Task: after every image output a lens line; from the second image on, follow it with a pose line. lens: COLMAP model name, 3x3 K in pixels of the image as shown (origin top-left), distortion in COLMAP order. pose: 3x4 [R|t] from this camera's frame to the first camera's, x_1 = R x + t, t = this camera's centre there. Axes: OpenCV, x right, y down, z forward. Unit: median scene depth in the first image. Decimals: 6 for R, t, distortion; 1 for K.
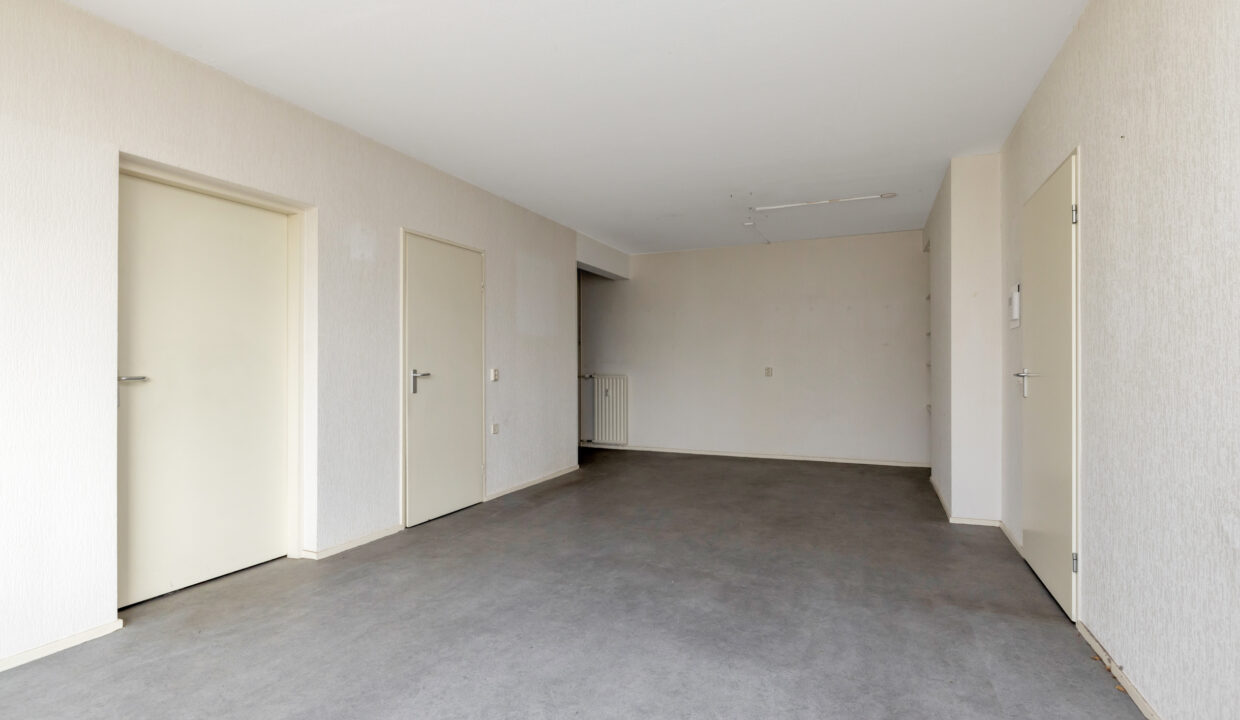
lens RADIAL K [[598.1, 0, 620.0], [0, 598.1, 360.0], [0, 0, 1]] dist [-0.001998, 0.000326]
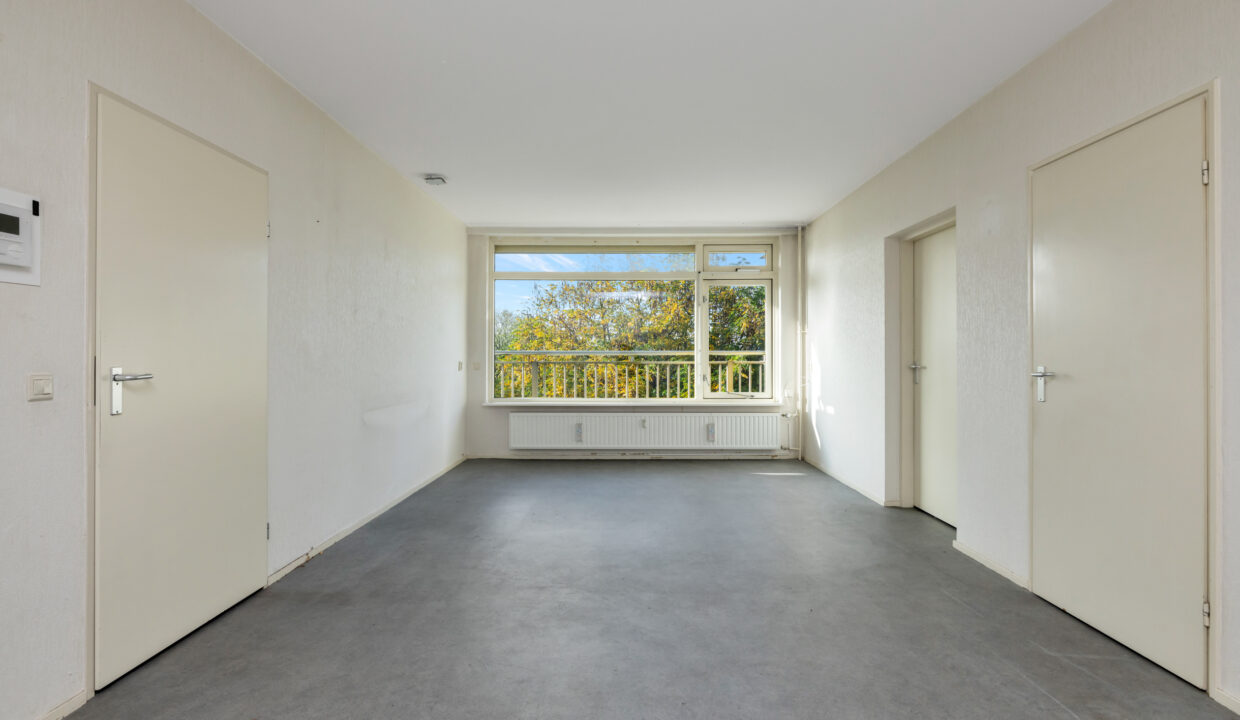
lens RADIAL K [[598.1, 0, 620.0], [0, 598.1, 360.0], [0, 0, 1]] dist [-0.001998, 0.000326]
pose [[-0.924942, 0.001801, -0.380105, 0.464786], [0.002614, 0.999995, -0.001623, 0.010838], [0.380100, -0.002495, -0.924942, 1.899891]]
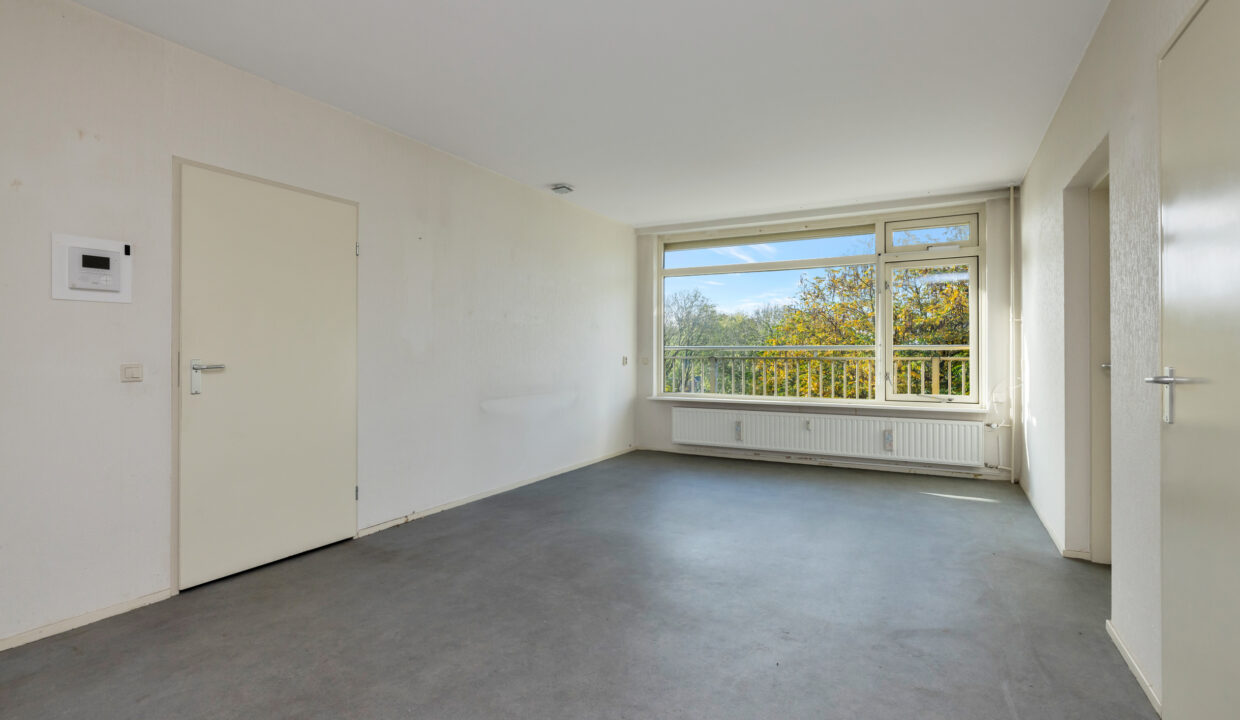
lens RADIAL K [[585.5, 0, 620.5], [0, 585.5, 353.8], [0, 0, 1]] dist [-0.002951, -0.000018]
pose [[-0.995744, -0.000464, 0.092158, 0.005818], [-0.000876, 0.999990, -0.004430, 0.010813], [-0.092155, -0.004492, -0.995735, 1.907435]]
